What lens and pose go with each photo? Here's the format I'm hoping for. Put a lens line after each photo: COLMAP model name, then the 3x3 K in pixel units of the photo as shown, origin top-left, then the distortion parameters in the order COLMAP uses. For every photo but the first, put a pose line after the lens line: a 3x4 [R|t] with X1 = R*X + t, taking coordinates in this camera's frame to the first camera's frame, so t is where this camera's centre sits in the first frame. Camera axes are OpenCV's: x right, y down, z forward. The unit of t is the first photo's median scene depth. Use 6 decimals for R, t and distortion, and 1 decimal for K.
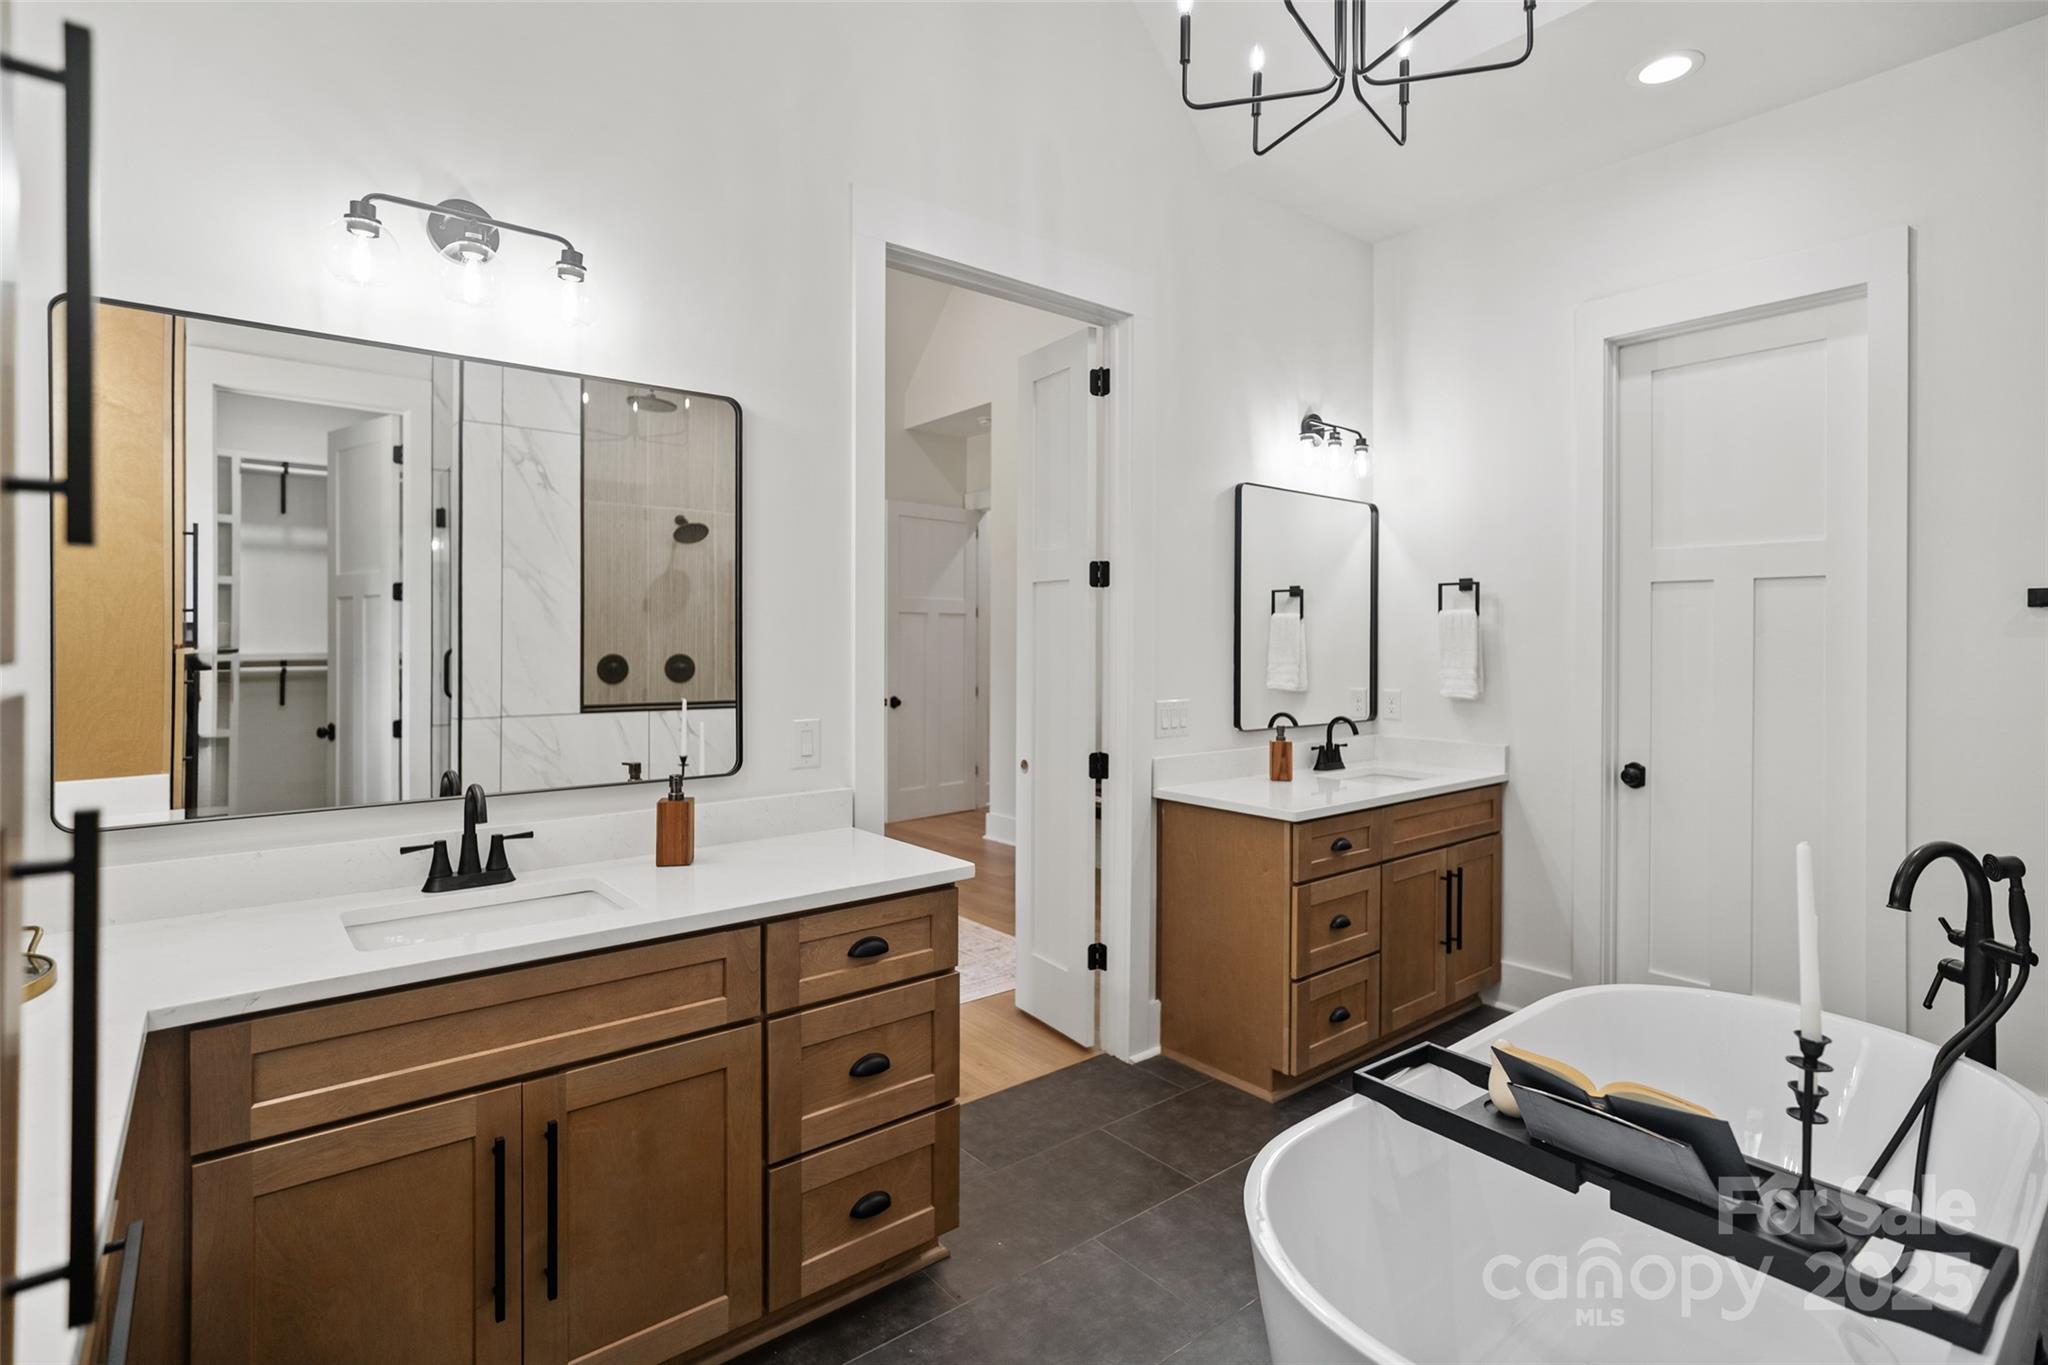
lens RADIAL K [[985.7, 0, 1026.6], [0, 985.7, 645.3], [0, 0, 1]] dist [-0.001175, -0.000290]
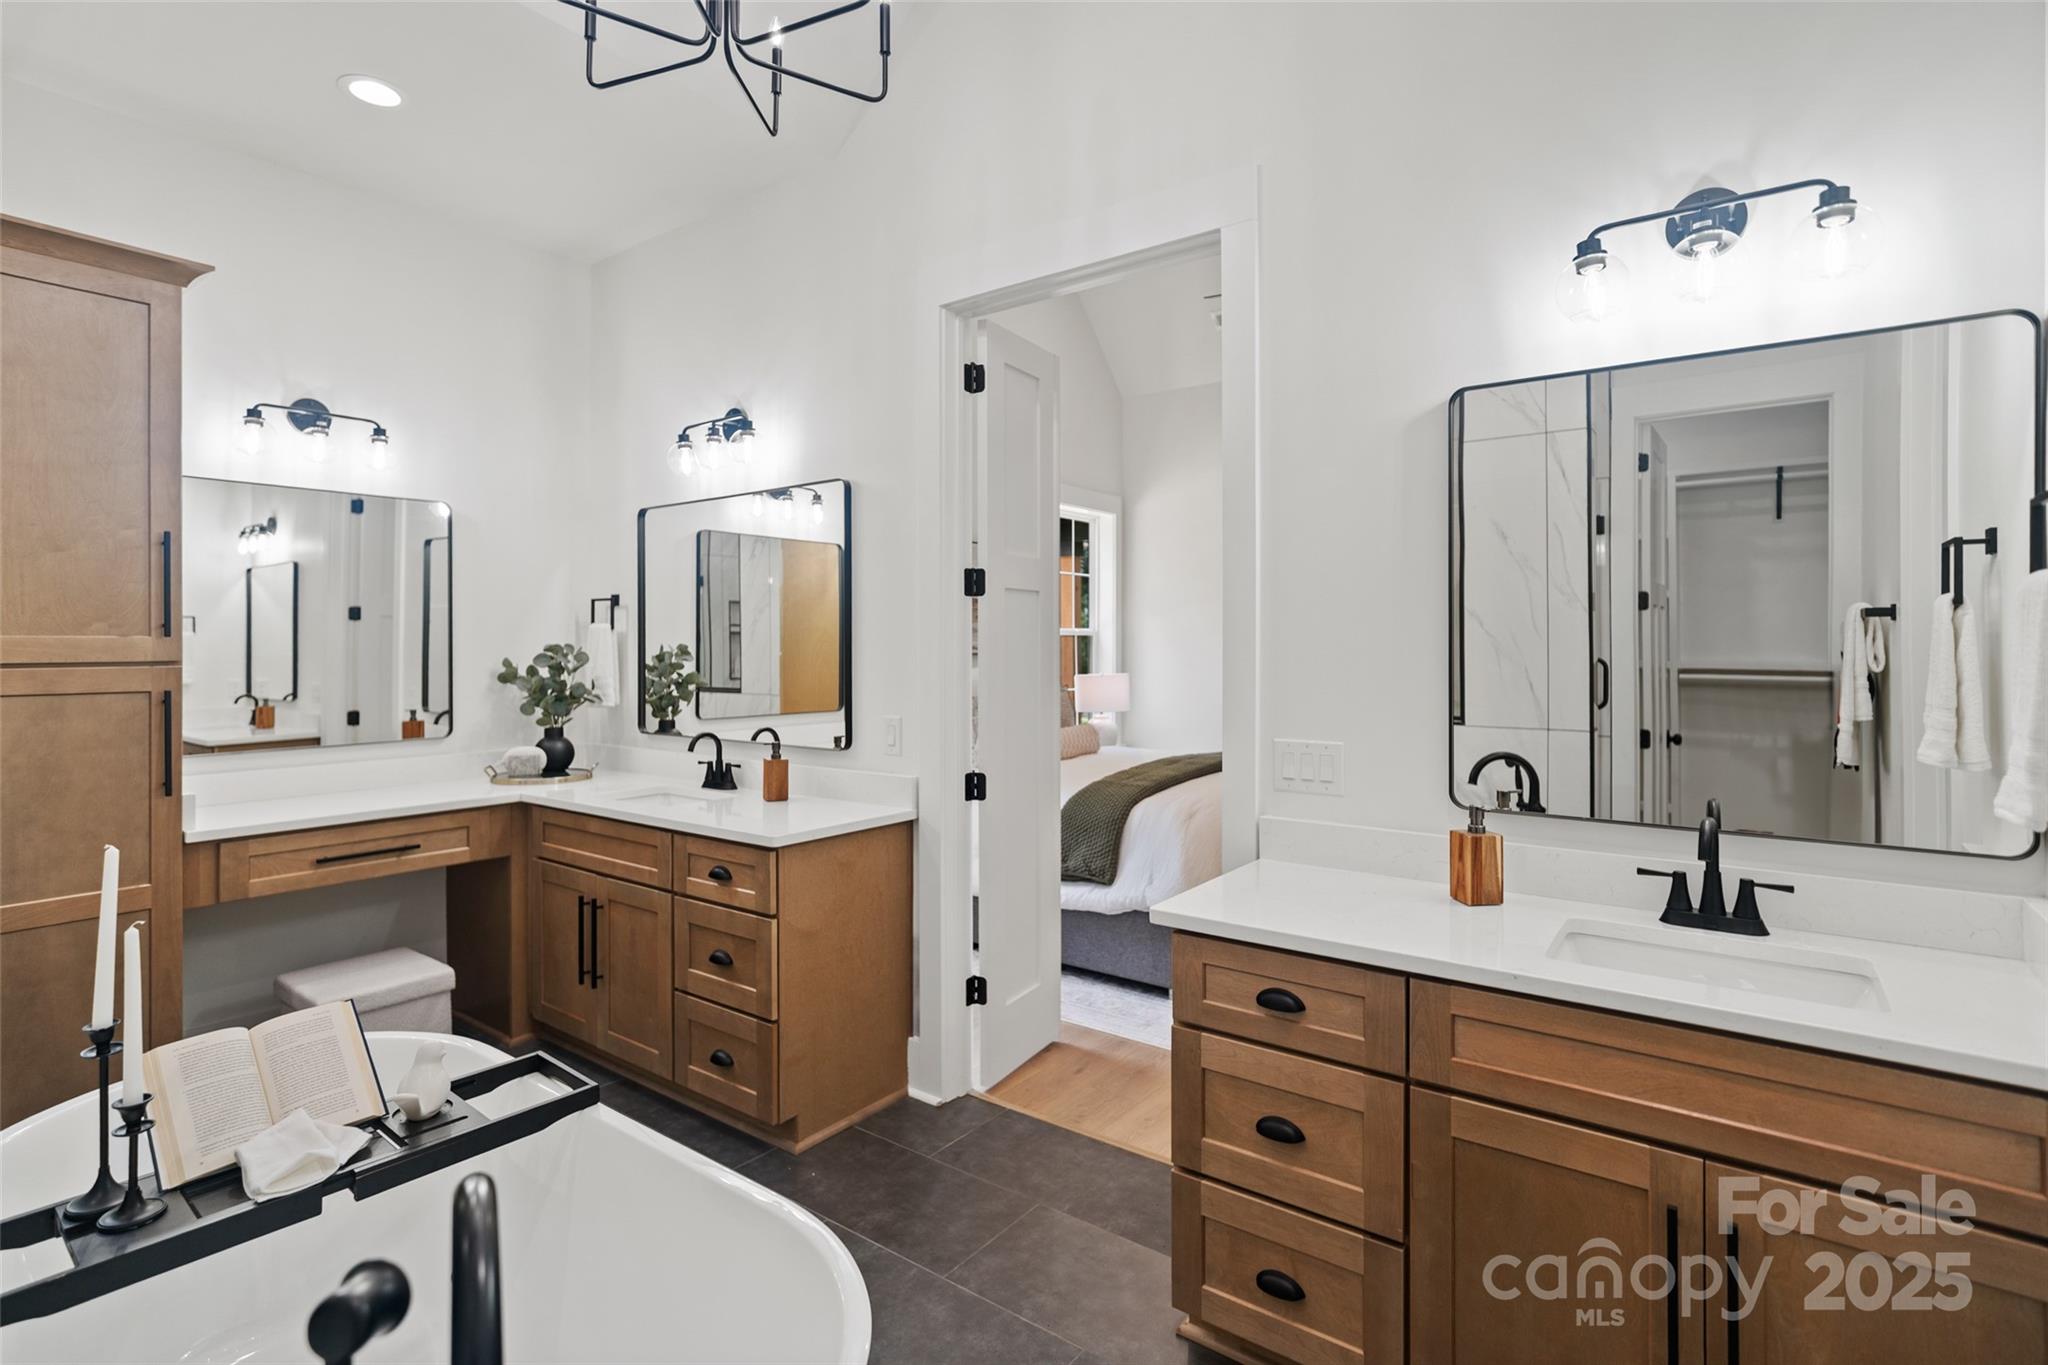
lens RADIAL K [[992.7, 0, 982.9], [0, 992.7, 645.7], [0, 0, 1]] dist [-0.048288, 0.017433]
pose [[0.229241, -0.009899, -0.973319, 0.851077], [-0.010406, 0.999866, -0.012619, 0.000472], [0.973314, 0.013021, 0.229108, 0.691140]]
